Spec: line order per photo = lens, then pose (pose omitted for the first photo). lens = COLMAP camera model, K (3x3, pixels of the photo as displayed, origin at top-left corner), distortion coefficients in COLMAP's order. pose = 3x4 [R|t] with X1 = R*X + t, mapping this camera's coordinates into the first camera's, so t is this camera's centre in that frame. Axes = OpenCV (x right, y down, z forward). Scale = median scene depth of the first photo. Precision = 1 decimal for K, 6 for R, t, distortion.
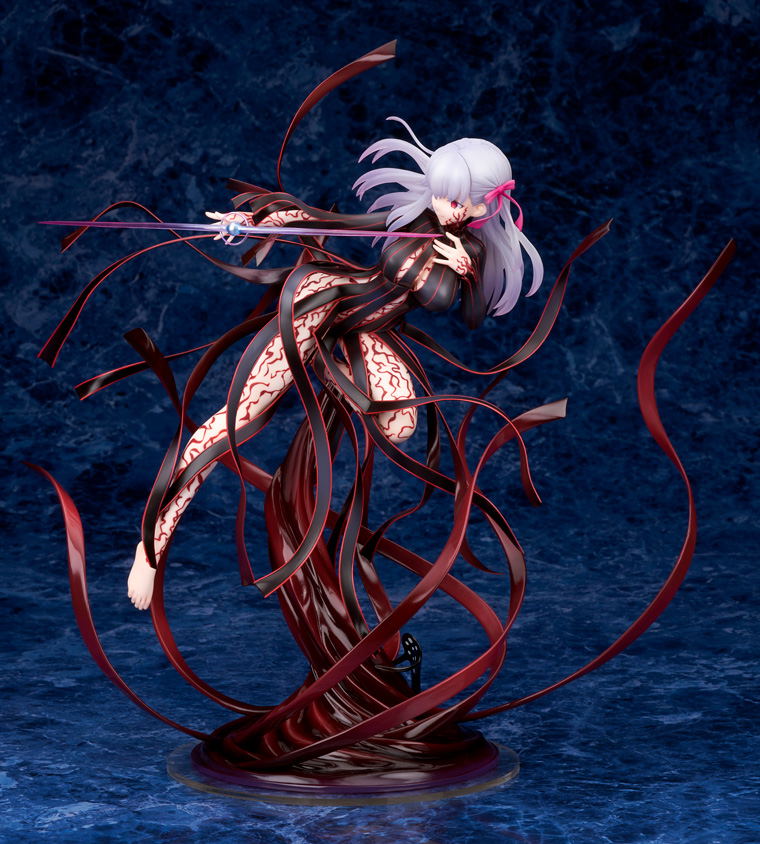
lens RADIAL K [[3426.5, 0, 380.0], [0, 3426.5, 422.0], [0, 0, 1]] dist [-0.172485, -1.982689]
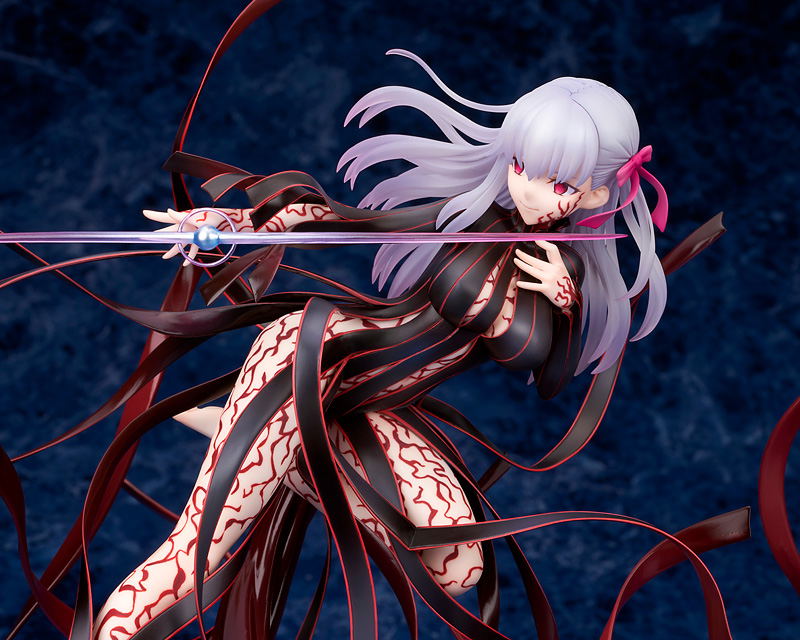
lens RADIAL K [[3075.7, 0, 400.0], [0, 3075.7, 320.0], [0, 0, 1]] dist [-0.175121, -1.228500]
pose [[0.999678, -0.013275, 0.021638, -0.018158], [0.014277, 0.998802, -0.046816, -0.009999], [-0.020991, 0.047110, 0.998669, 0.282121]]
